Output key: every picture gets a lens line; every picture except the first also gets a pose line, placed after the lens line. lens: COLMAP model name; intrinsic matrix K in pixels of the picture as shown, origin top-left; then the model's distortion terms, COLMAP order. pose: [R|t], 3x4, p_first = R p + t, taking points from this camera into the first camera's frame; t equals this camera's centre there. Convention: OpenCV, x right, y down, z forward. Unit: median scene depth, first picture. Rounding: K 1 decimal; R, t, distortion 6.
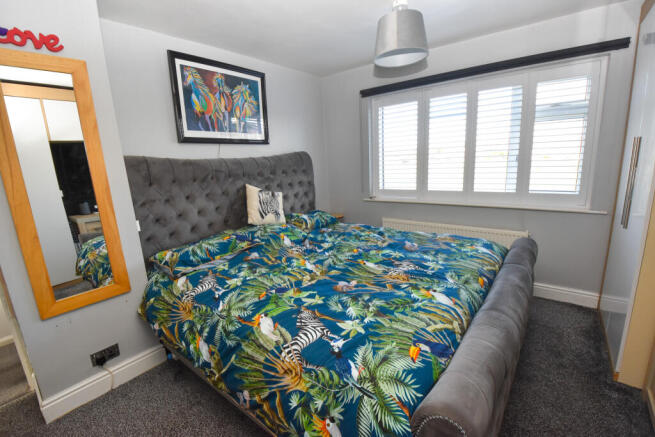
lens RADIAL K [[289.8, 0, 327.5], [0, 289.8, 218.5], [0, 0, 1]] dist [-0.000378, -0.016939]
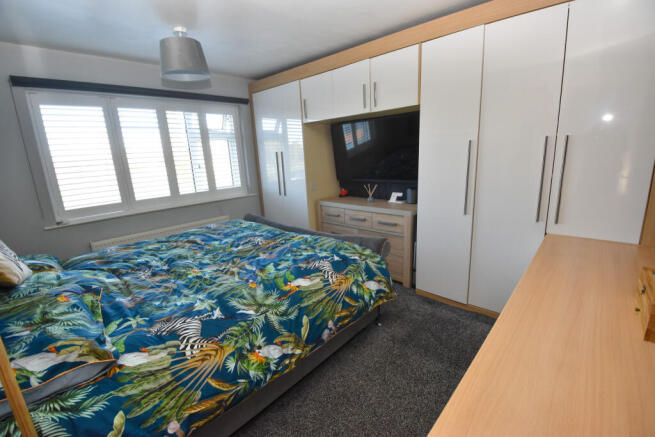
lens RADIAL K [[289.8, 0, 327.5], [0, 289.8, 218.5], [0, 0, 1]] dist [-0.000378, -0.016939]
pose [[0.069089, -0.175250, 0.982097, -1.037556], [0.245006, 0.957279, 0.153586, -0.054693], [-0.967057, 0.230008, 0.109075, 0.499771]]
